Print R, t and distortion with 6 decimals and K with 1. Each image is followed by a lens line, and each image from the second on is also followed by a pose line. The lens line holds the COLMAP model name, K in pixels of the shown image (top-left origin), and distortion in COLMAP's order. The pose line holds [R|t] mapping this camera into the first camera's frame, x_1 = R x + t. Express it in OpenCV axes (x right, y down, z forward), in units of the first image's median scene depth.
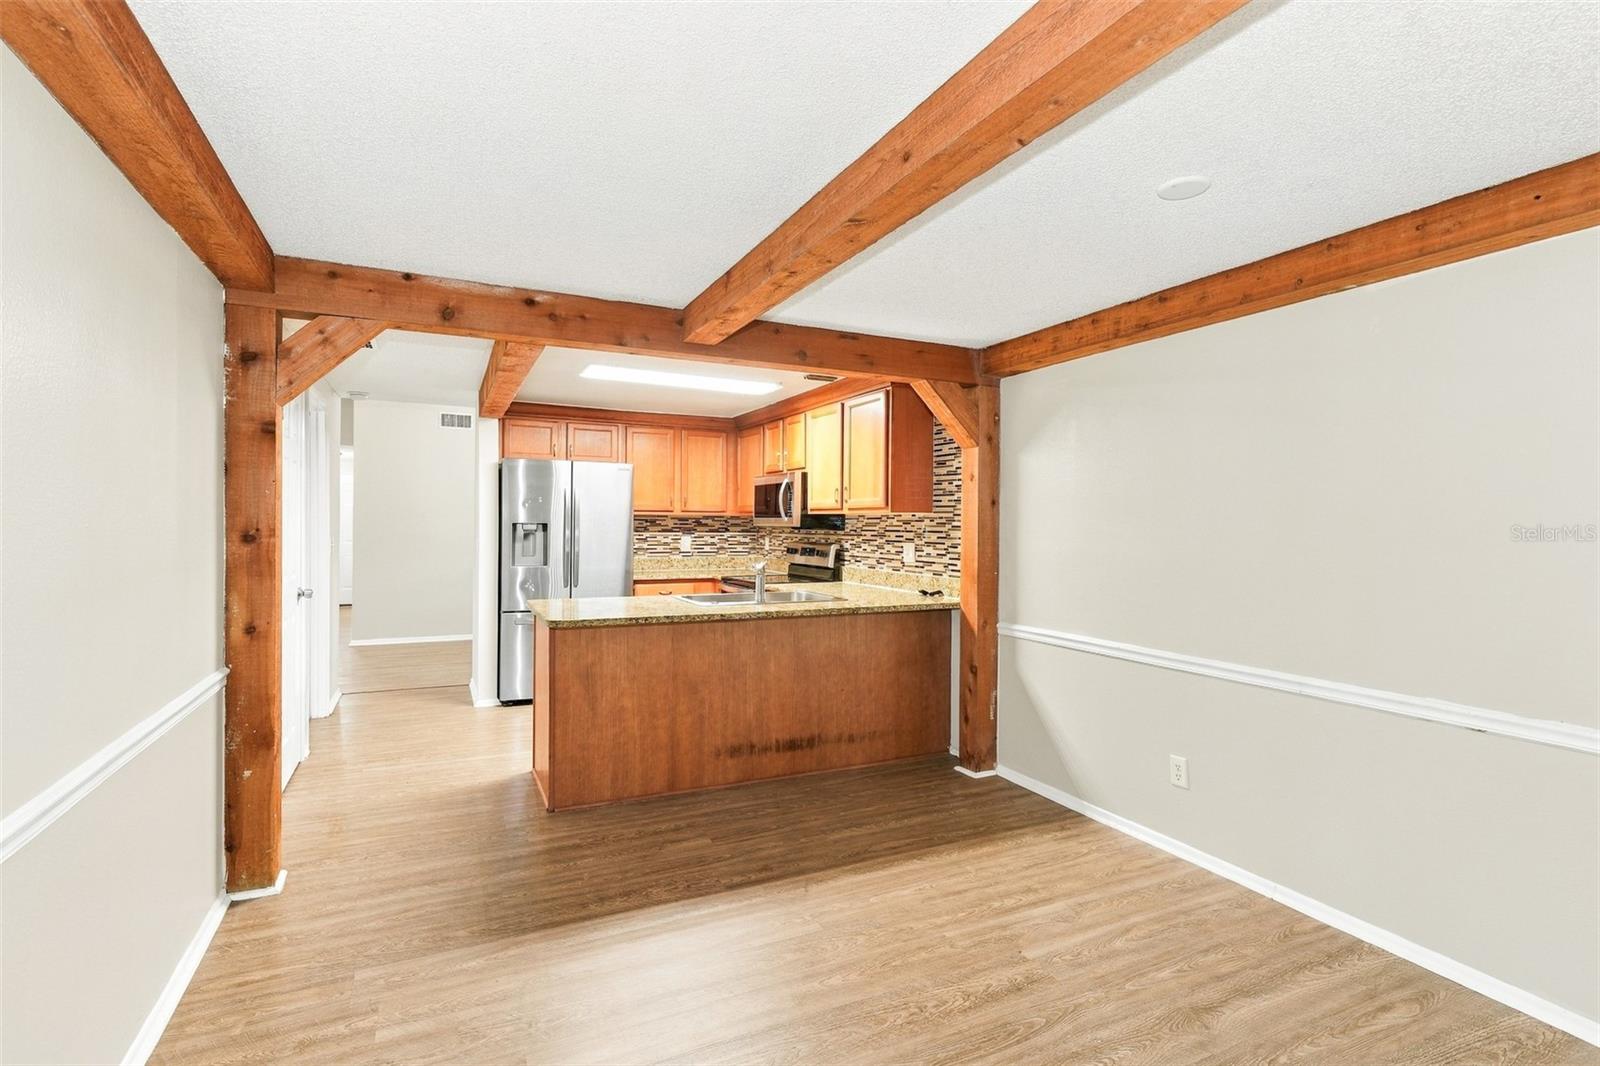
lens RADIAL K [[739.8, 0, 800.2], [0, 739.8, 520.4], [0, 0, 1]] dist [-0.001833, 0.000195]
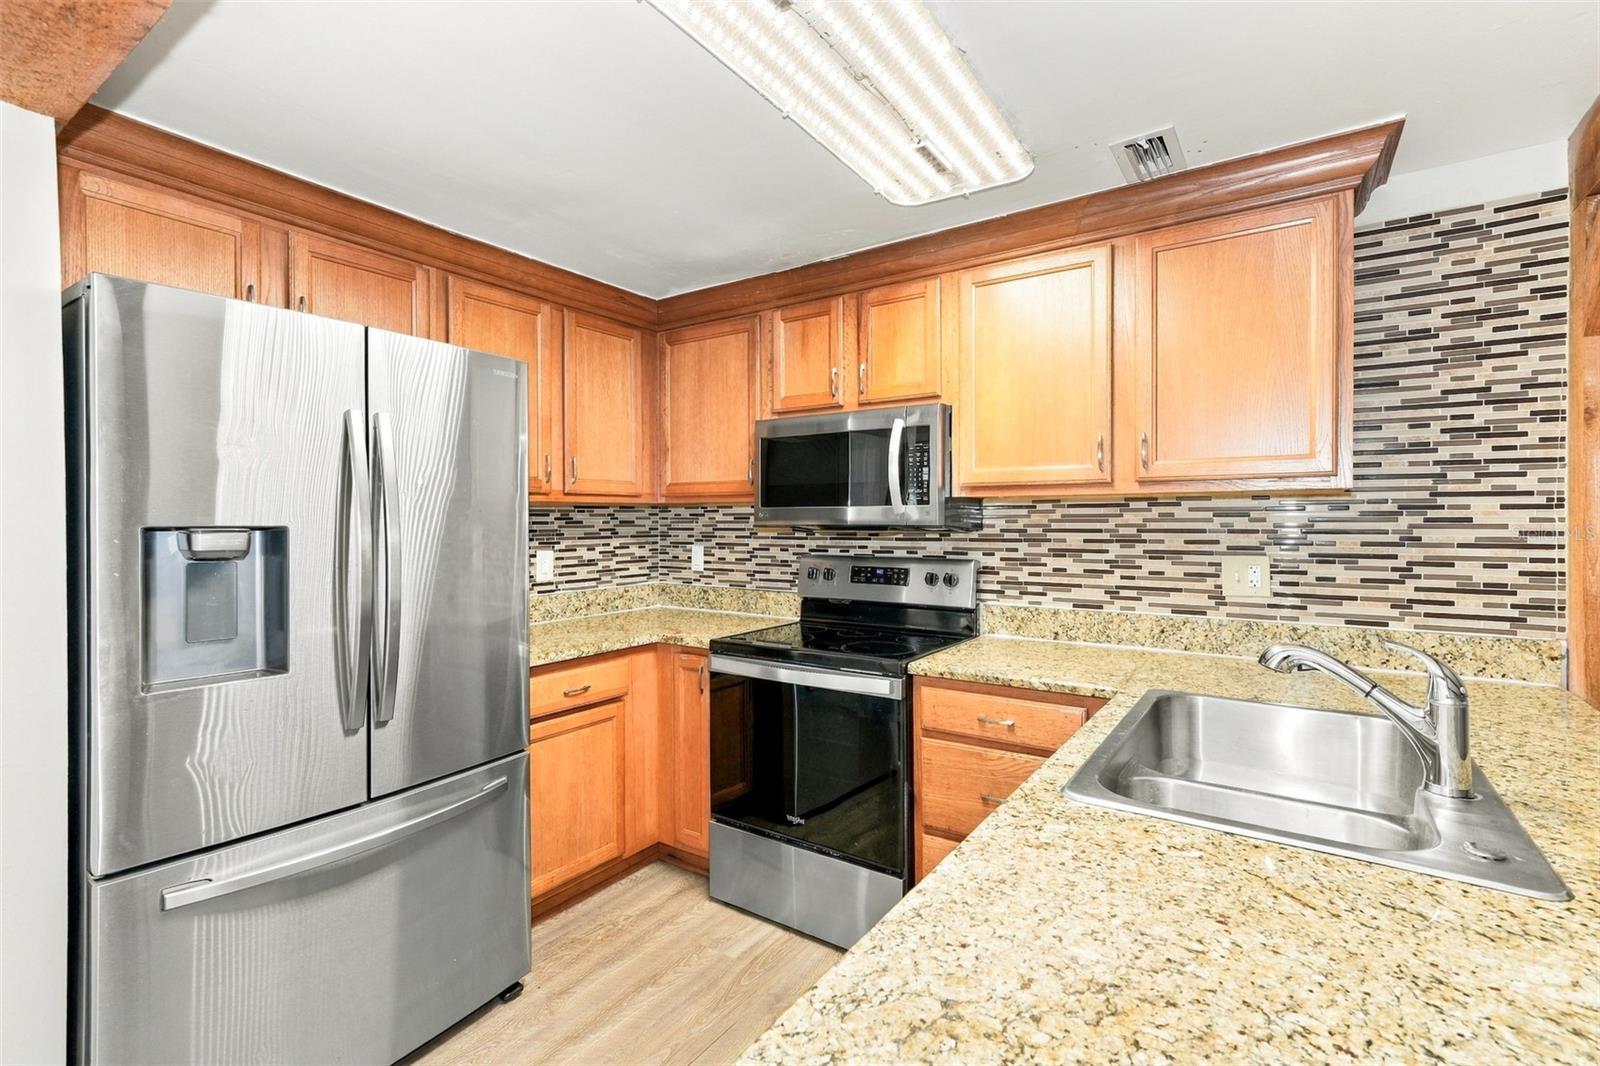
lens RADIAL K [[739.8, 0, 763.1], [0, 739.8, 517.0], [0, 0, 1]] dist [-0.001833, 0.000195]
pose [[0.880003, -0.008781, 0.474887, -0.306044], [0.008243, 0.999961, 0.003215, 0.001503], [-0.474897, 0.001086, 0.880041, 0.641936]]
